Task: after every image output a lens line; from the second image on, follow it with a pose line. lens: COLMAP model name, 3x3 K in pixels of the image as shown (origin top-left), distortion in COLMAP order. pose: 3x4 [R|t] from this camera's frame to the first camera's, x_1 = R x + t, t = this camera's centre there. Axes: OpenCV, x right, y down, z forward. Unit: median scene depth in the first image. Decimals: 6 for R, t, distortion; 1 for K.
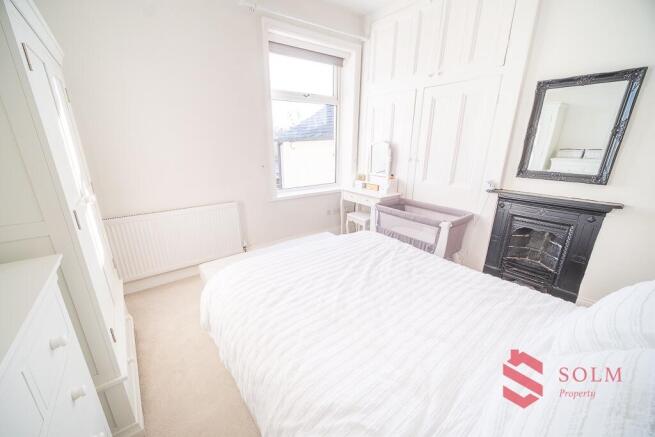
lens RADIAL K [[258.1, 0, 323.1], [0, 258.1, 224.2], [0, 0, 1]] dist [-0.000209, -0.000191]
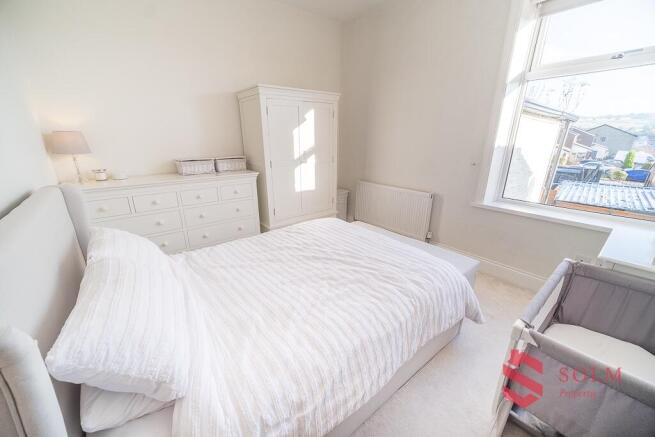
lens RADIAL K [[258.1, 0, 323.1], [0, 258.1, 224.2], [0, 0, 1]] dist [-0.000209, -0.000191]
pose [[0.030766, 0.328317, -0.944066, 1.143723], [-0.305467, 0.902413, 0.303877, -0.266155], [0.951706, 0.279032, 0.128054, 0.795066]]
